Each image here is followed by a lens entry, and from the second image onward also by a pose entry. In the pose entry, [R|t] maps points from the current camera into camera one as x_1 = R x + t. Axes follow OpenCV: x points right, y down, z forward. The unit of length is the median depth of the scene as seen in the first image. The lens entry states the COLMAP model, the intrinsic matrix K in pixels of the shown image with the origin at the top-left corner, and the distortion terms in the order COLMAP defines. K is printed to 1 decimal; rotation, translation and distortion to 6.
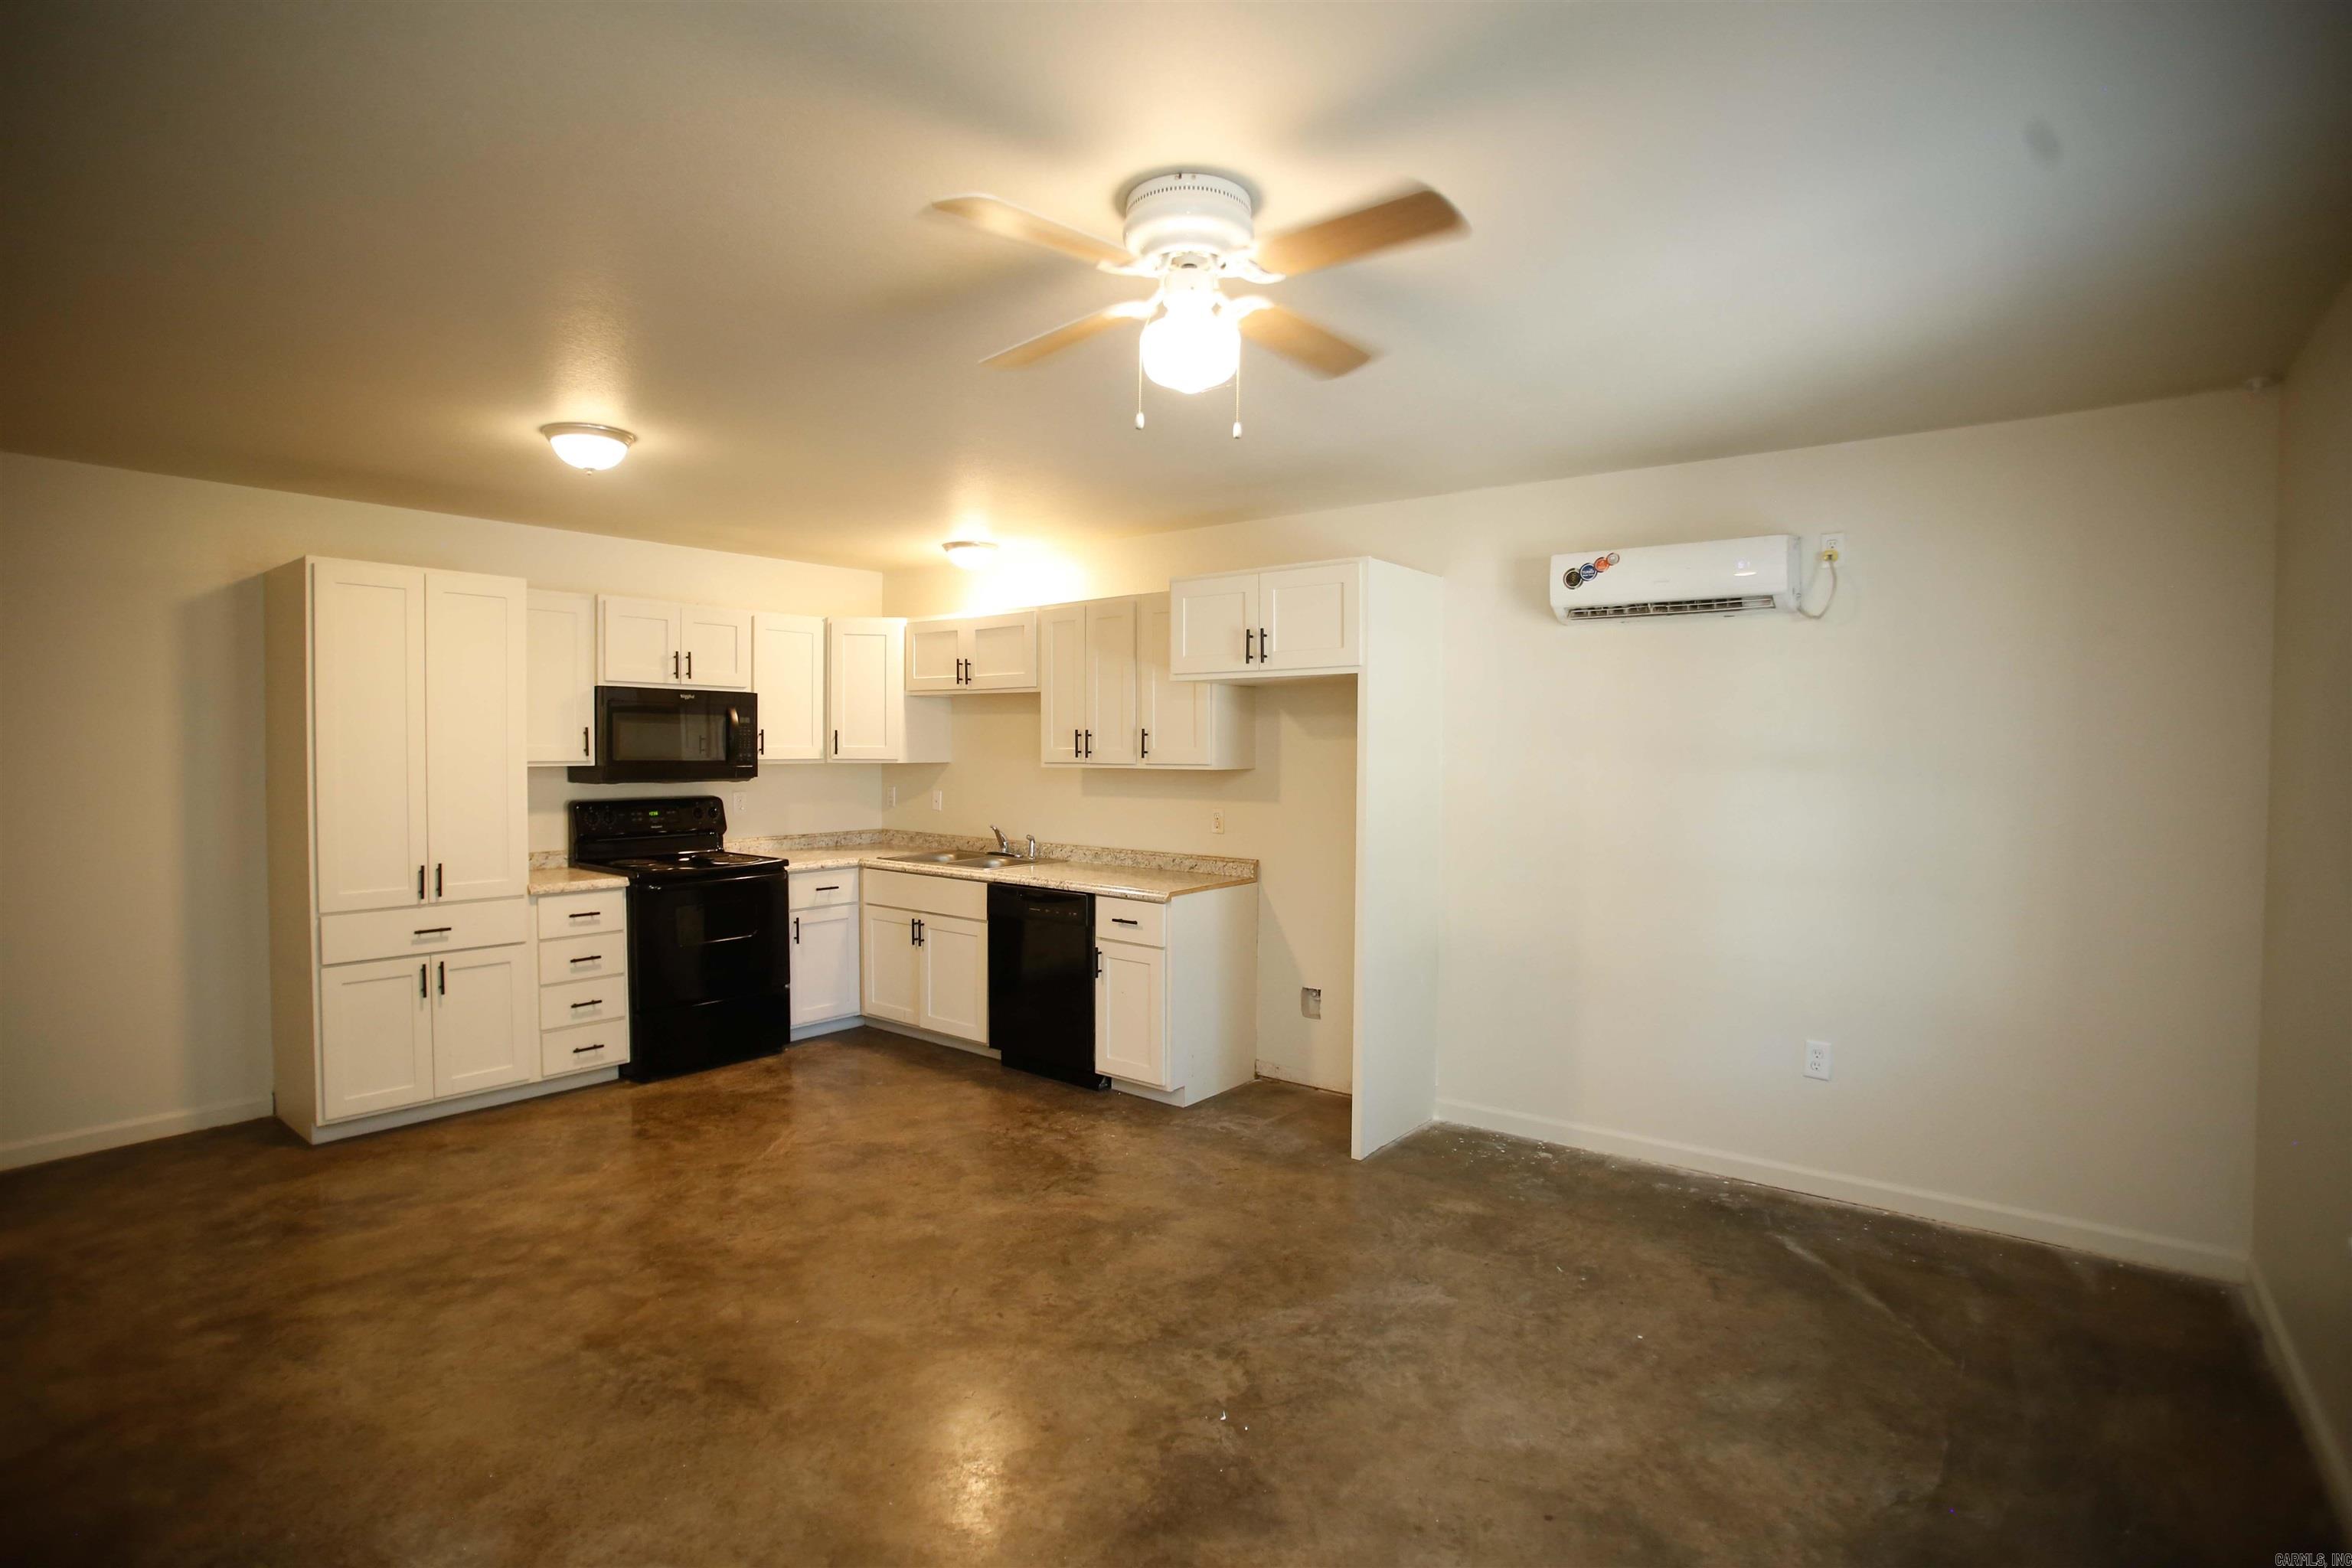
lens RADIAL K [[1144.4, 0, 1160.8], [0, 1144.4, 778.8], [0, 0, 1]] dist [-0.092933, 0.041529]
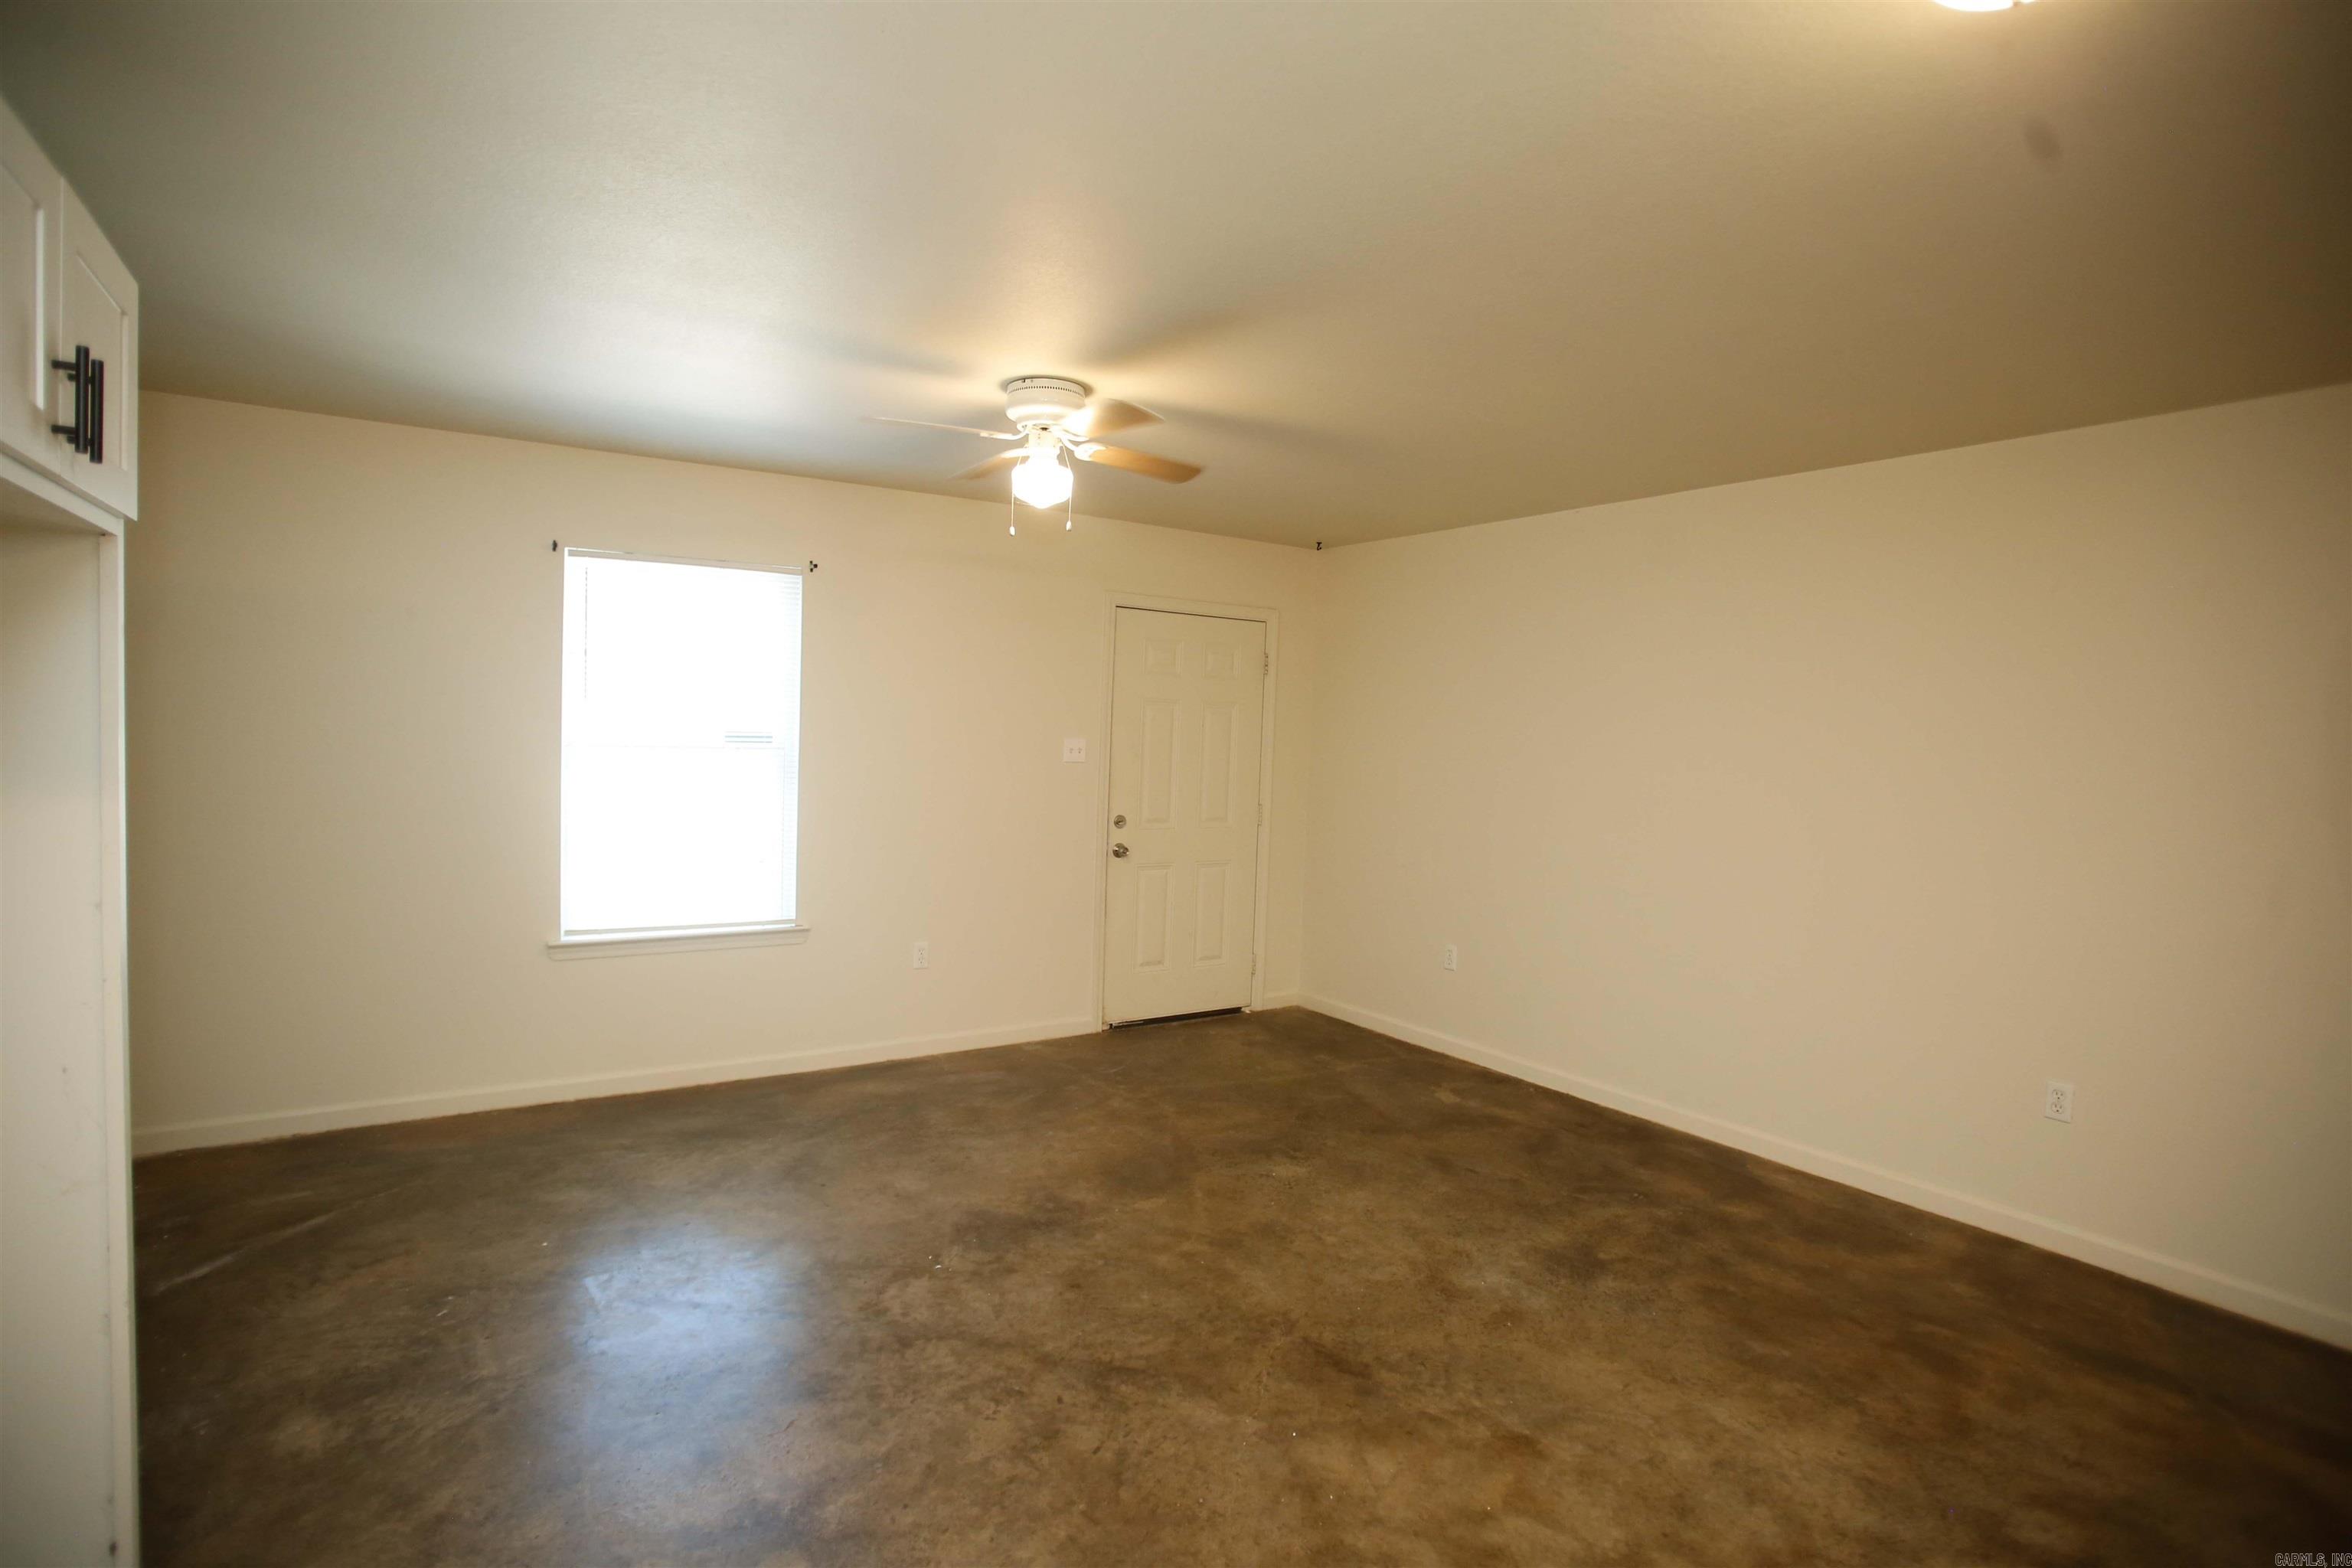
lens RADIAL K [[1144.4, 0, 1160.8], [0, 1144.4, 778.8], [0, 0, 1]] dist [-0.092933, 0.041529]
pose [[-0.949374, -0.044199, 0.311023, -0.315378], [-0.023021, 0.997179, 0.071436, -0.036519], [-0.313303, 0.060659, -0.947714, 1.203871]]
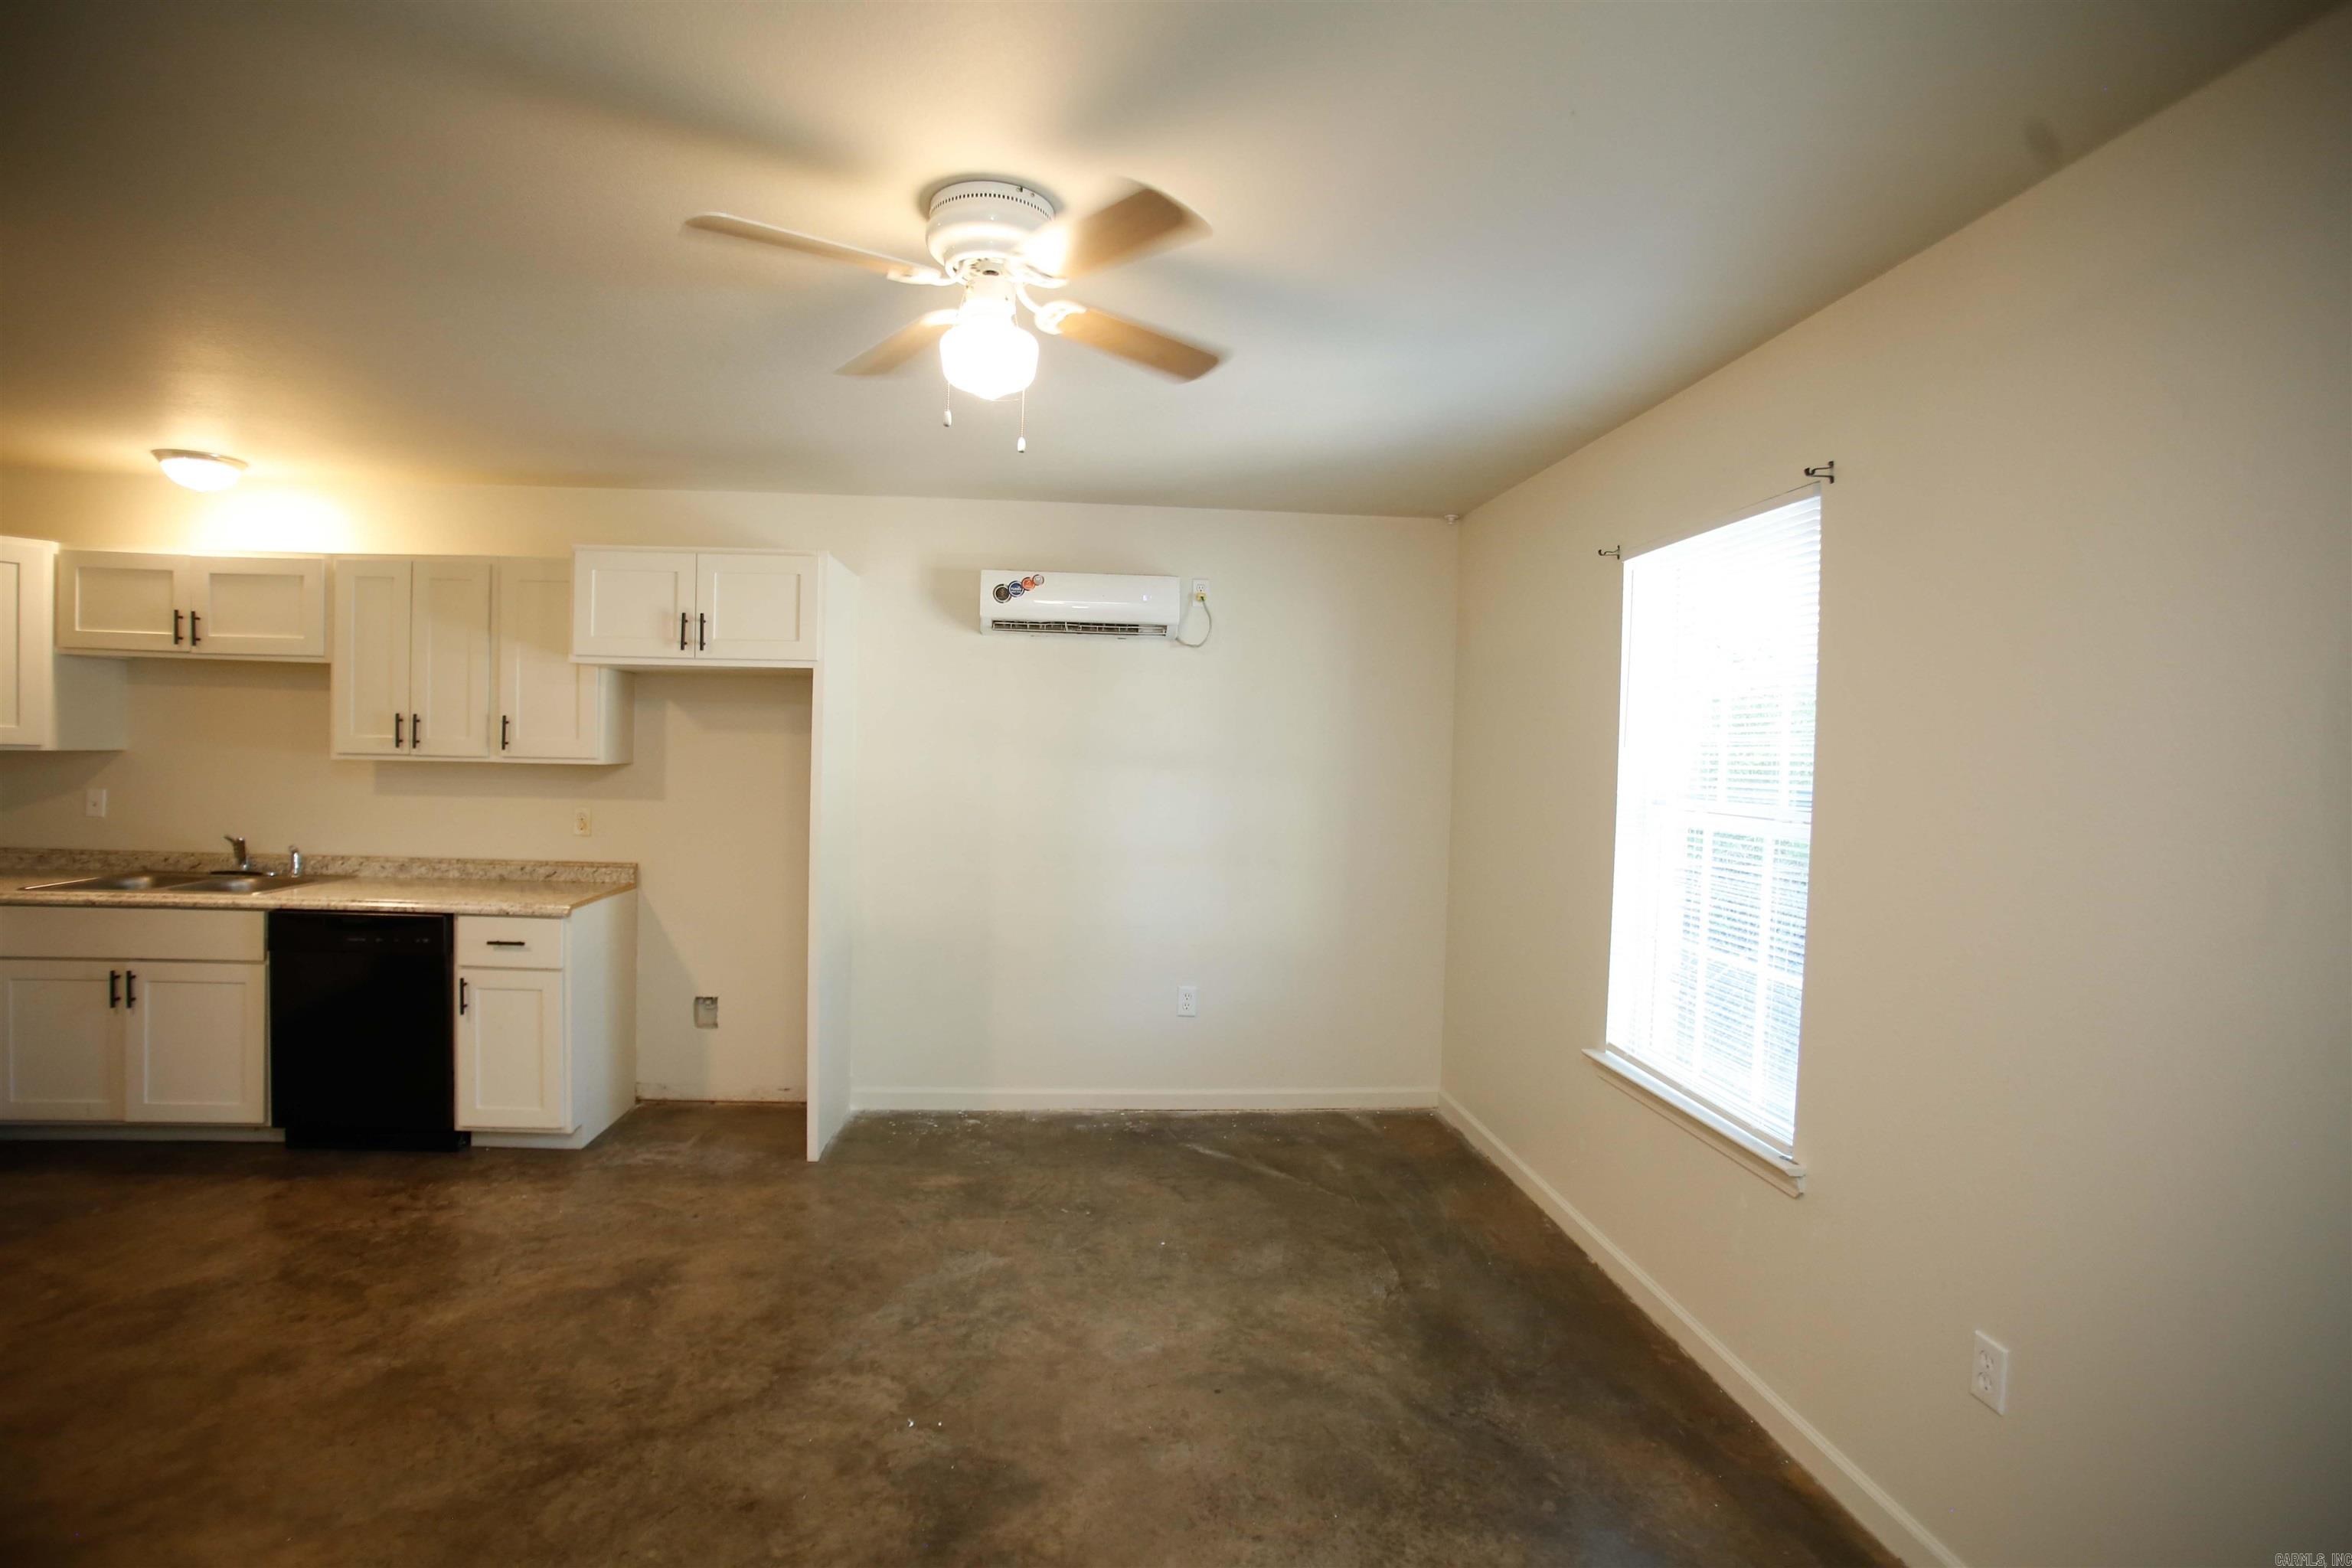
lens RADIAL K [[1144.4, 0, 1160.8], [0, 1144.4, 778.8], [0, 0, 1]] dist [-0.092933, 0.041529]
pose [[0.728630, -0.003187, 0.684900, -0.265257], [-0.003070, 0.999964, 0.007919, -0.005533], [-0.684901, -0.007872, 0.728594, 0.076430]]
